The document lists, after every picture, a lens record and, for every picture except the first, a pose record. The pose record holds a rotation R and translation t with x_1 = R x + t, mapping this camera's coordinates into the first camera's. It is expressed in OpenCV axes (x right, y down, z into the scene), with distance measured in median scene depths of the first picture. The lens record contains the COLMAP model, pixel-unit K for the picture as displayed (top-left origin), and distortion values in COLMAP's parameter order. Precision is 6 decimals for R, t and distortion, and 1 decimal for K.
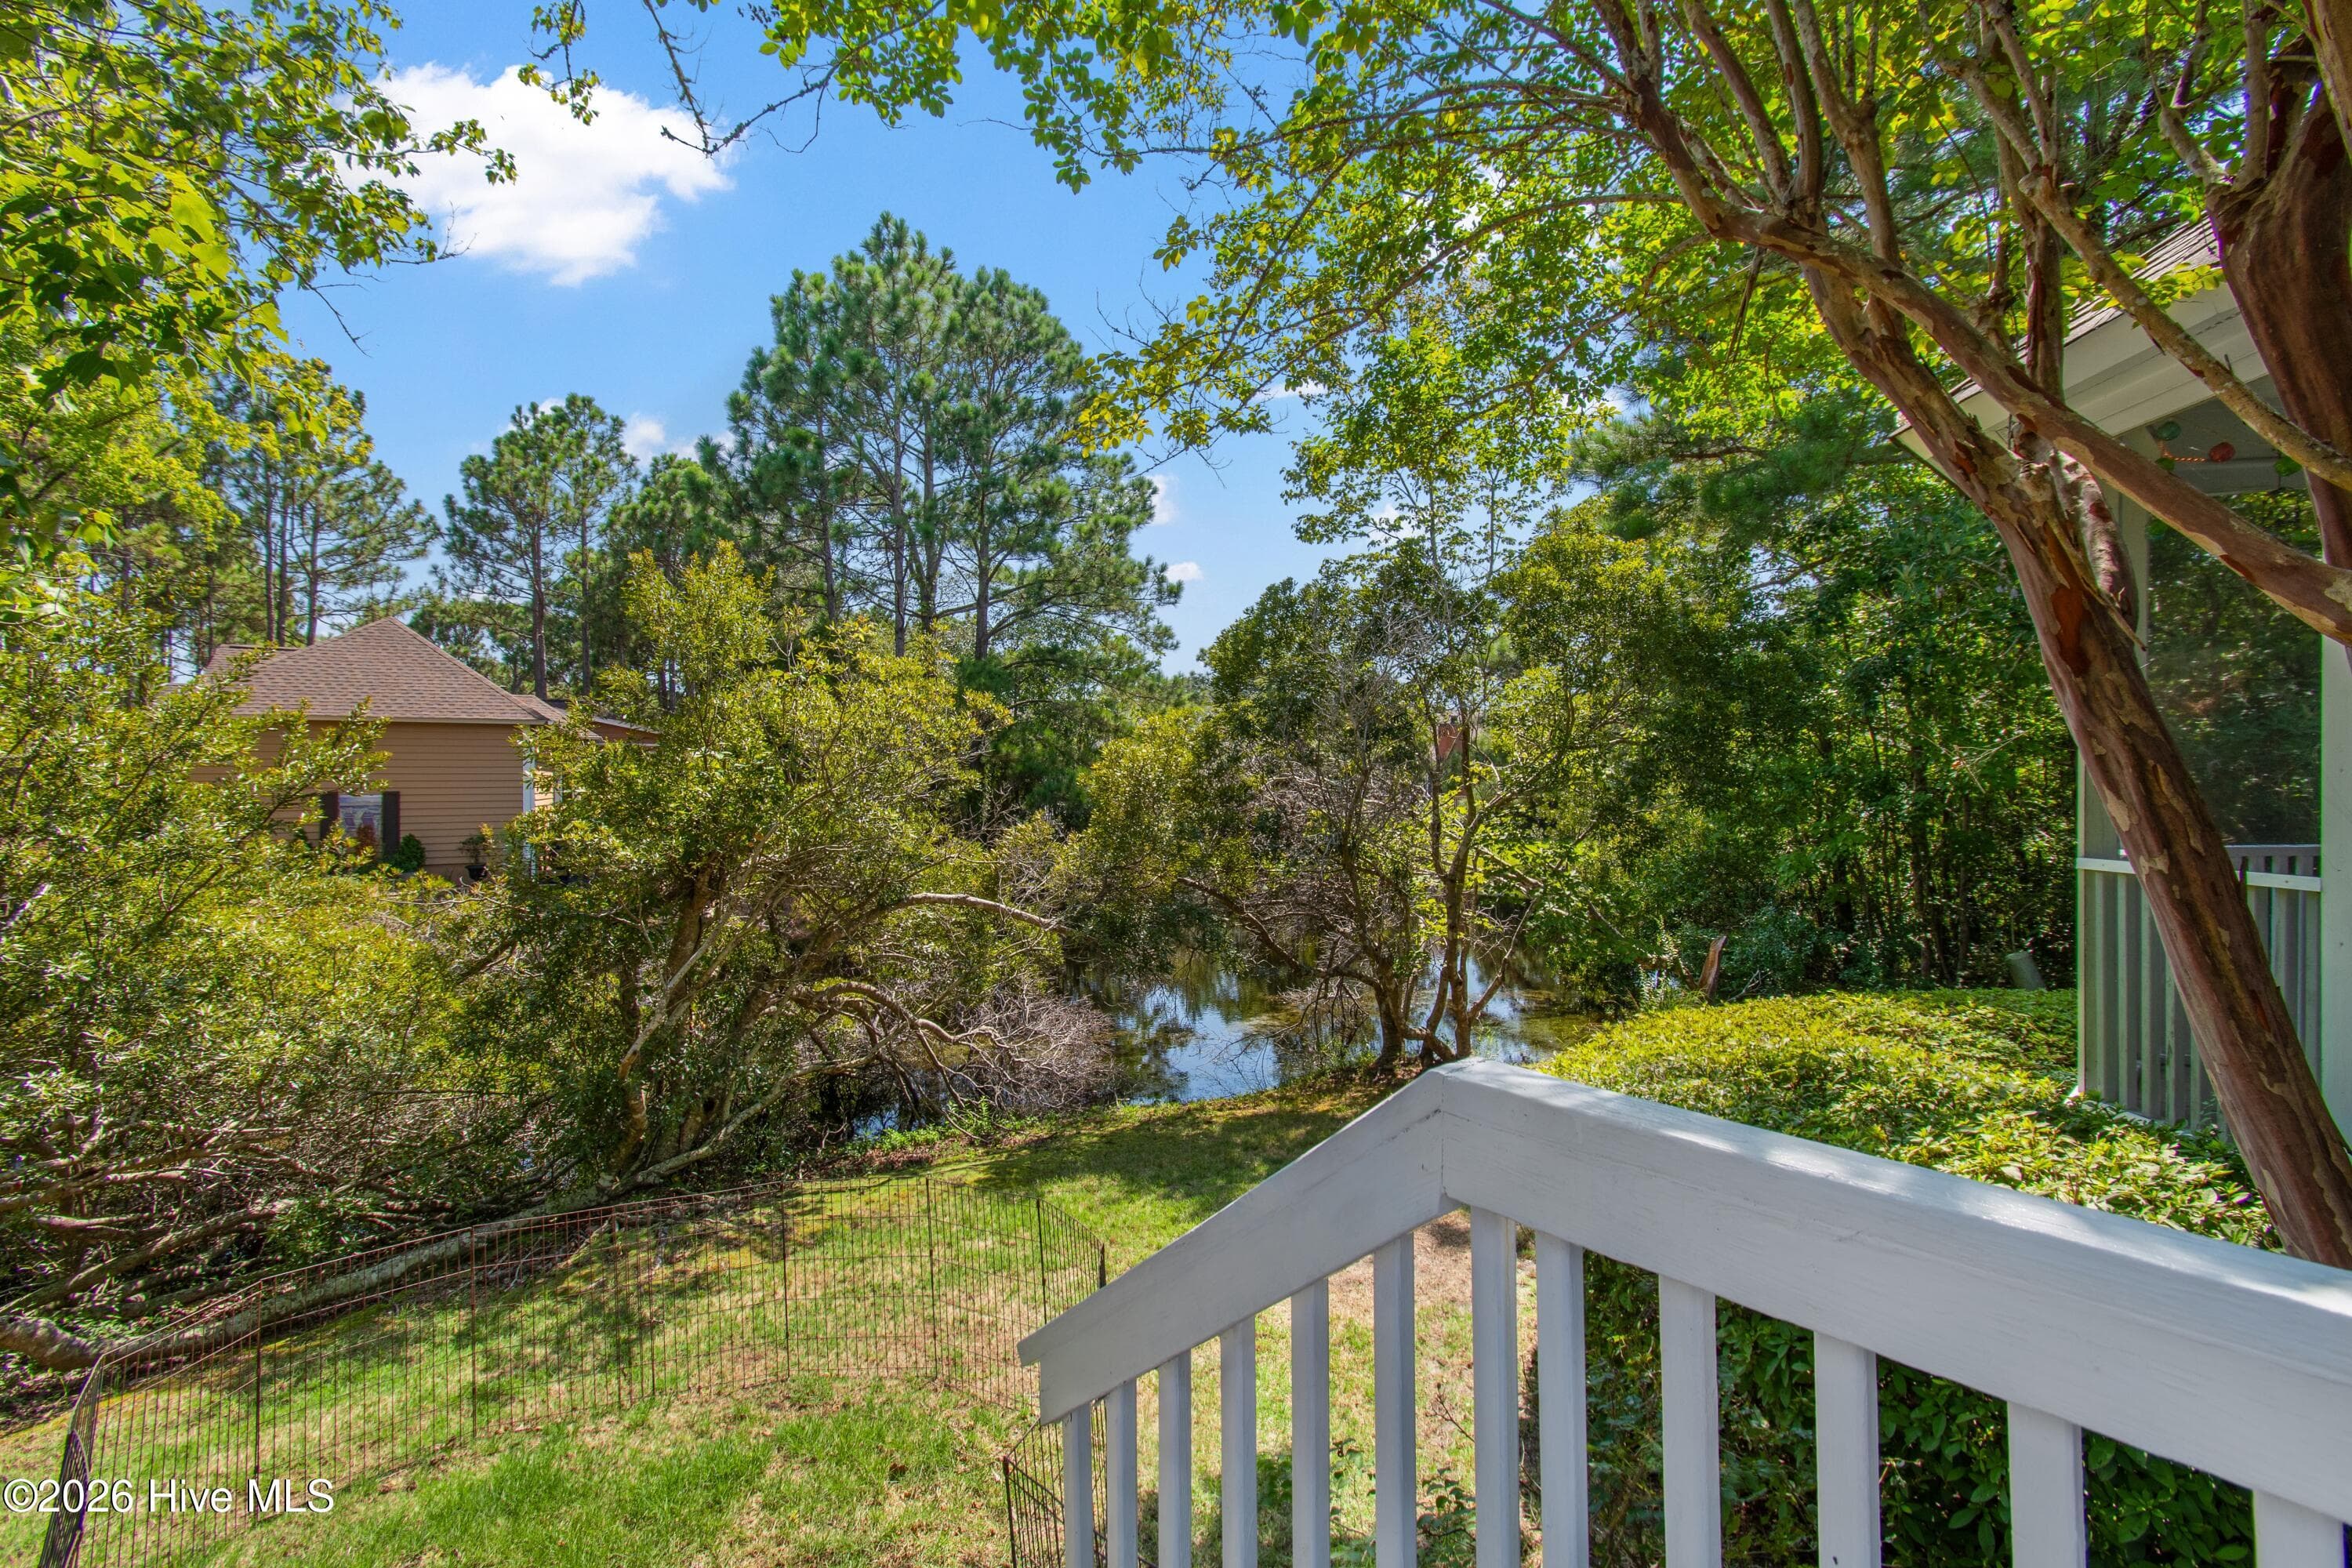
lens RADIAL K [[1036.7, 0, 1172.4], [0, 1036.7, 784.9], [0, 0, 1]] dist [0.003729, 0.000476]
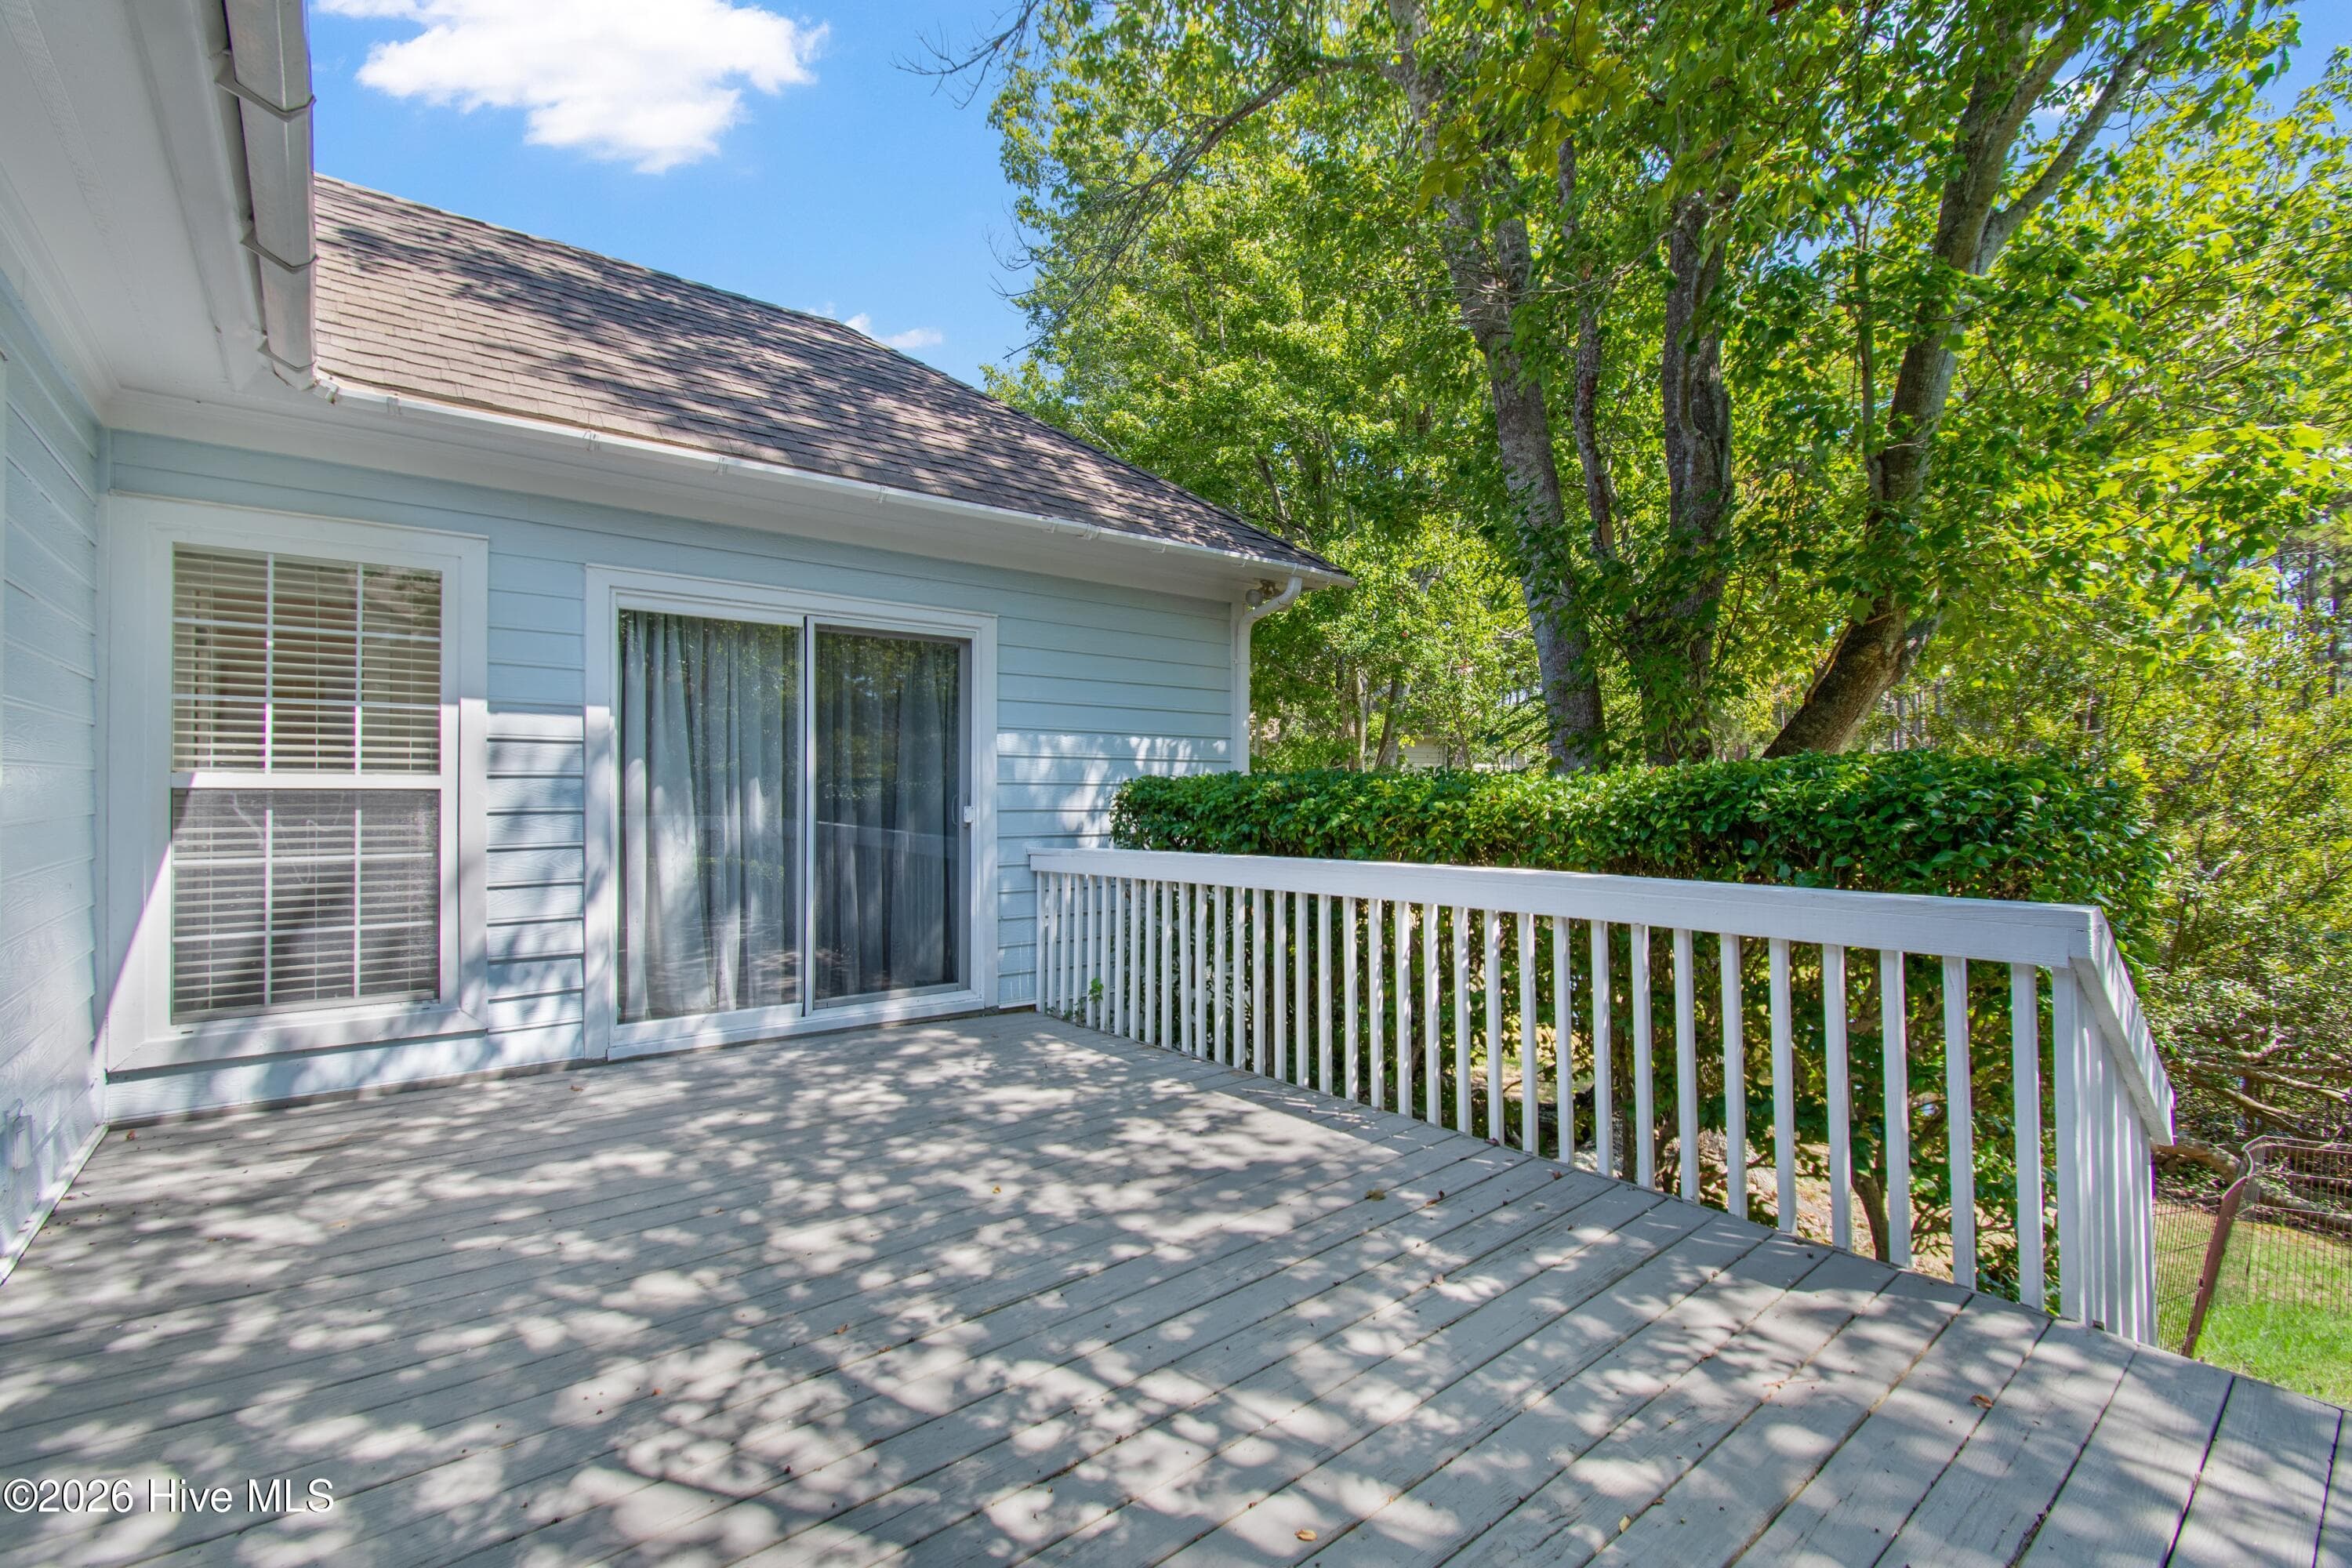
lens RADIAL K [[1036.7, 0, 1179.0], [0, 1036.7, 774.8], [0, 0, 1]] dist [0.003729, 0.000476]
pose [[-0.048060, -0.001410, -0.998843, 0.329807], [0.001160, 0.999998, -0.001467, 0.000518], [0.998844, -0.001229, -0.048059, -0.296299]]
